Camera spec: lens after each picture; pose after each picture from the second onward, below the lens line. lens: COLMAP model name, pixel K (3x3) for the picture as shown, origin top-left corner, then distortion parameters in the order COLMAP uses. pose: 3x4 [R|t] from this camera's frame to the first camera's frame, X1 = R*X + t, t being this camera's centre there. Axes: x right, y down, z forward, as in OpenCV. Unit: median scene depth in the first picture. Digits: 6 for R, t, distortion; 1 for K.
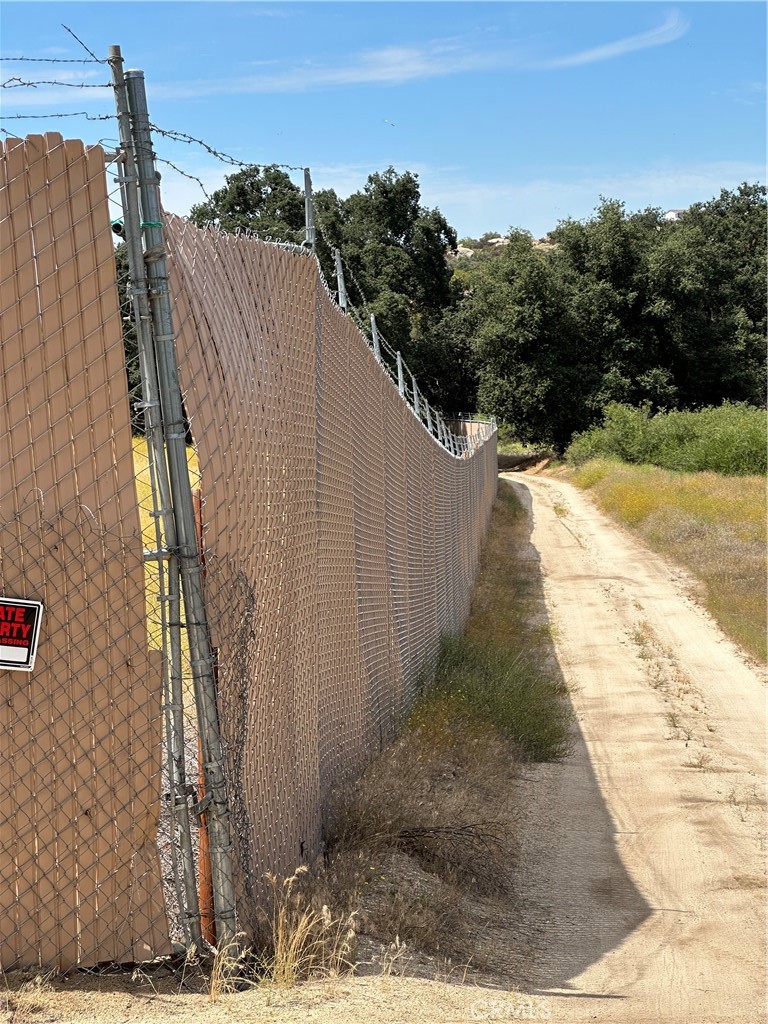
lens RADIAL K [[2305.1, 0, 378.5], [0, 2305.1, 507.1], [0, 0, 1]] dist [0.126182, 0.000000]
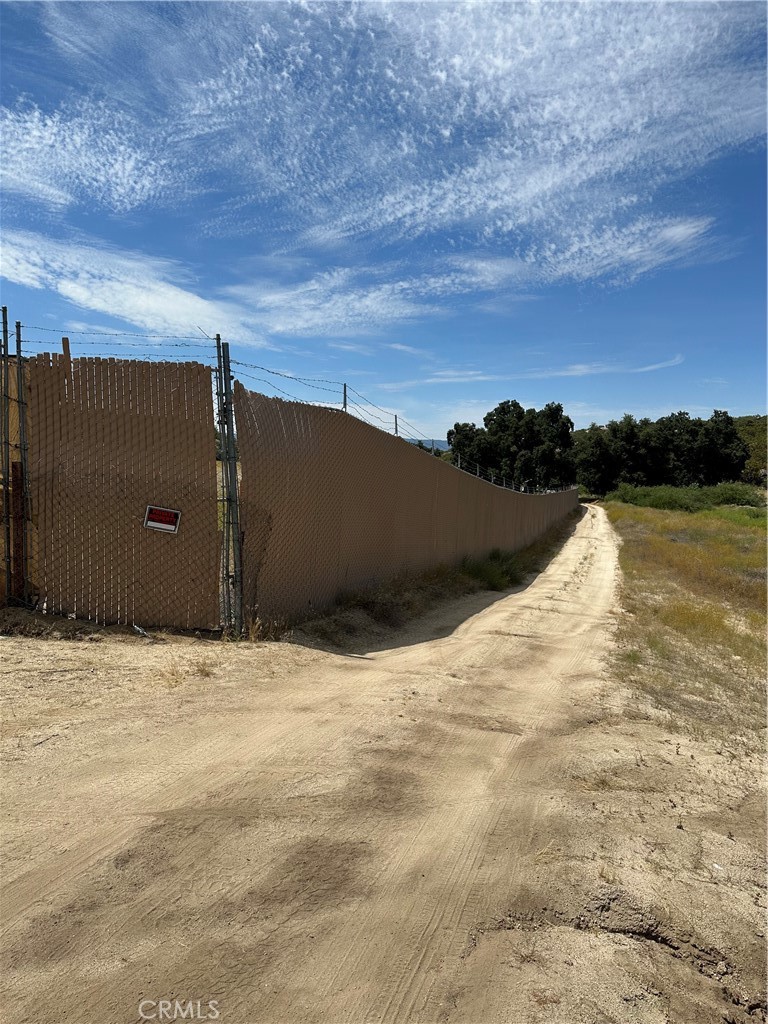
lens RADIAL K [[720.5, 0, 394.8], [0, 720.5, 514.8], [0, 0, 1]] dist [0.075207, -0.088635]
pose [[0.969298, 0.074624, -0.234293, 0.248701], [-0.072175, 0.997211, 0.019020, 0.004028], [0.235059, -0.001526, 0.971980, 0.079365]]
